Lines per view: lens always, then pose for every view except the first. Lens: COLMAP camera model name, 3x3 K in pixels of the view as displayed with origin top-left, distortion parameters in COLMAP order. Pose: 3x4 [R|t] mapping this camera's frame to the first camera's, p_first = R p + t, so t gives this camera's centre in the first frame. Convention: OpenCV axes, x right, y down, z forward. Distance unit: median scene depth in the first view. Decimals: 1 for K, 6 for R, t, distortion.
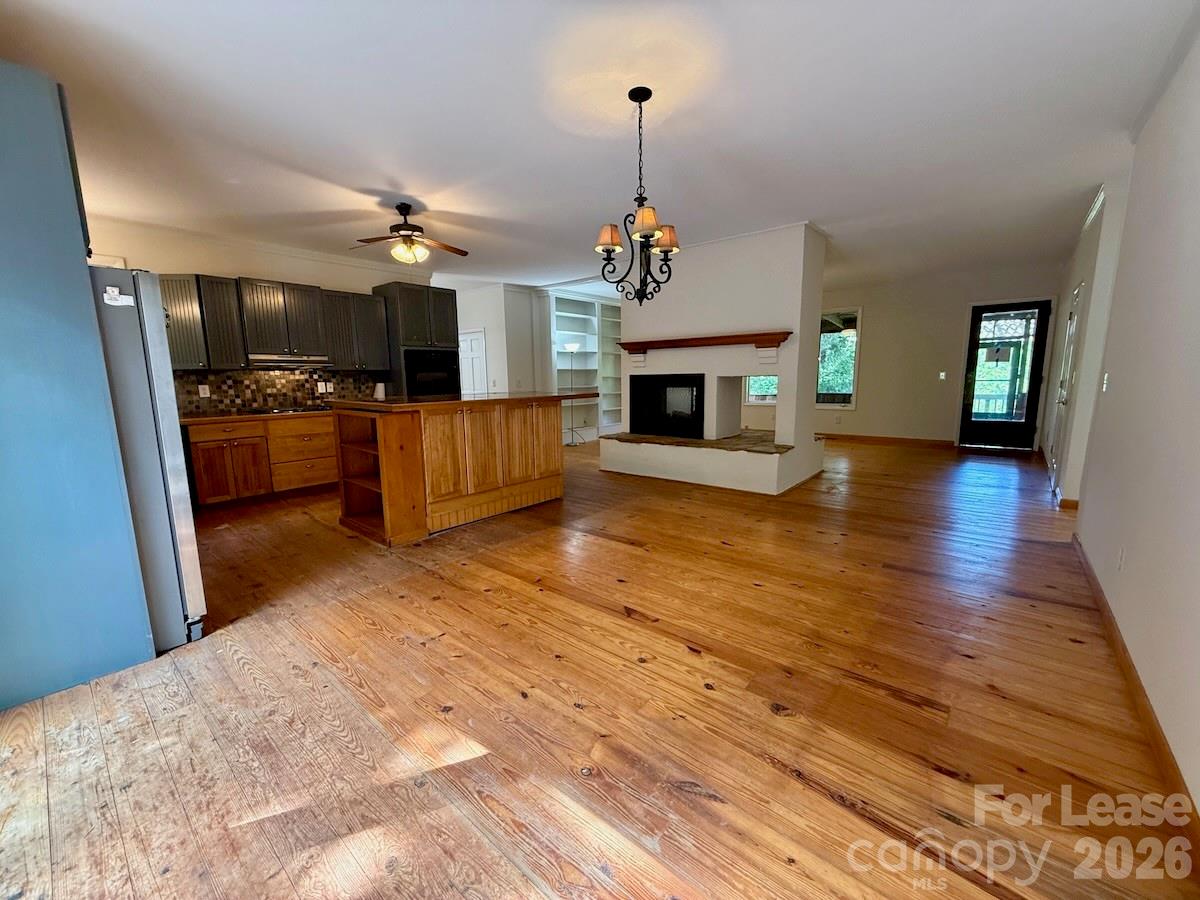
lens RADIAL K [[477.8, 0, 596.7], [0, 477.8, 451.2], [0, 0, 1]] dist [0.000002, 0.000047]
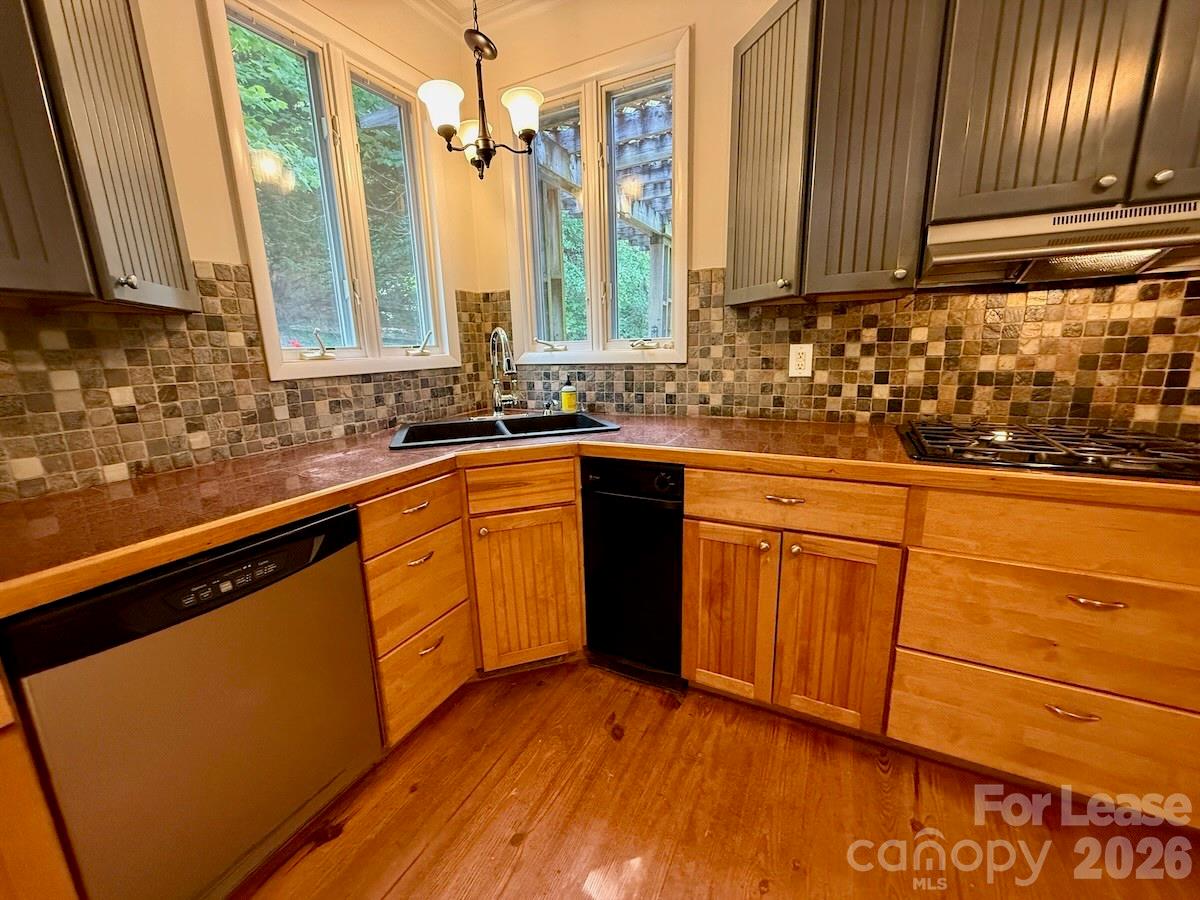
lens RADIAL K [[477.8, 0, 596.8], [0, 477.8, 449.3], [0, 0, 1]] dist [0.000002, 0.000047]
pose [[0.227715, 0.214354, -0.949841, -0.469859], [-0.128043, 0.973590, 0.189016, -0.104256], [0.965272, 0.078579, 0.249148, 0.729972]]
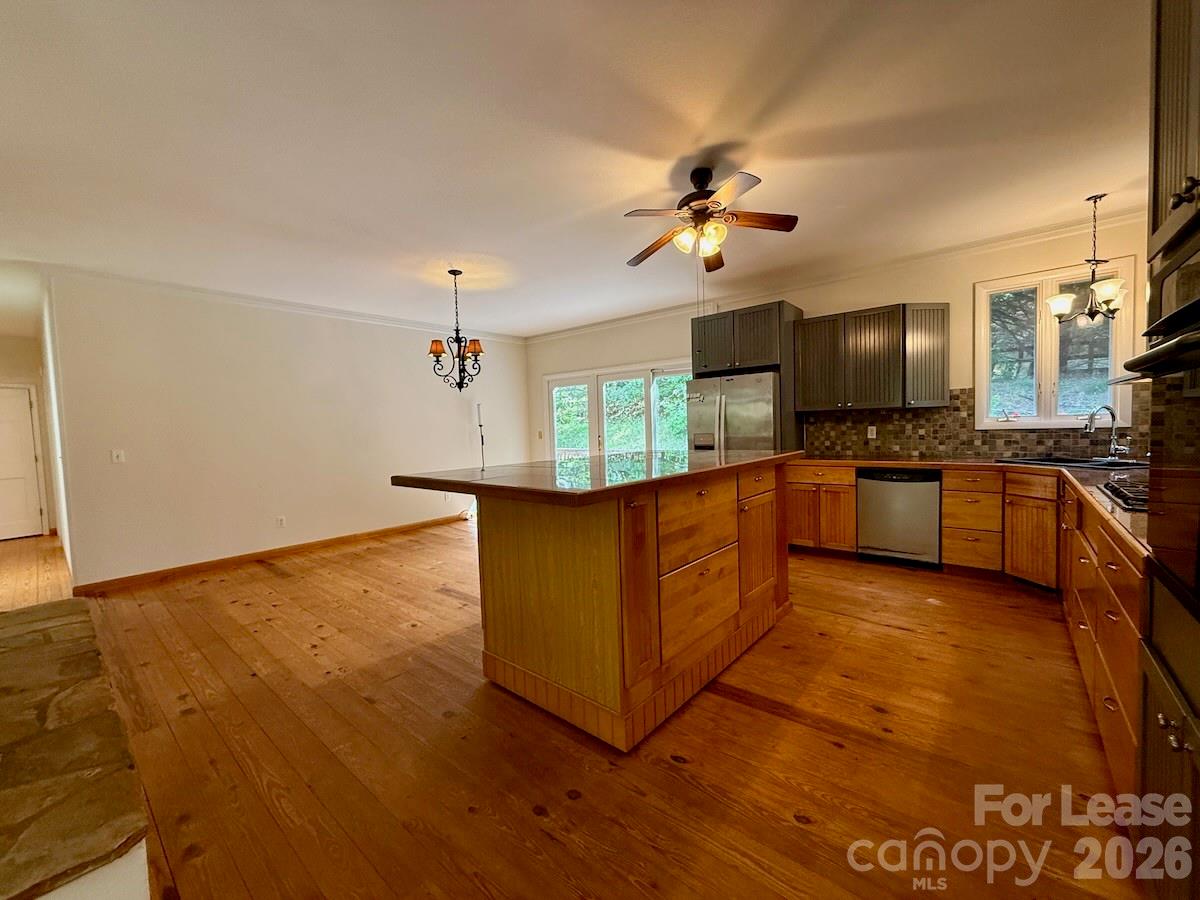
lens RADIAL K [[477.8, 0, 595.7], [0, 477.8, 446.9], [0, 0, 1]] dist [0.000002, 0.000047]
pose [[-0.998807, 0.048821, 0.000530, -0.189055], [0.047918, 0.978140, 0.202351, -0.225499], [0.009360, 0.202135, -0.979313, 1.380425]]
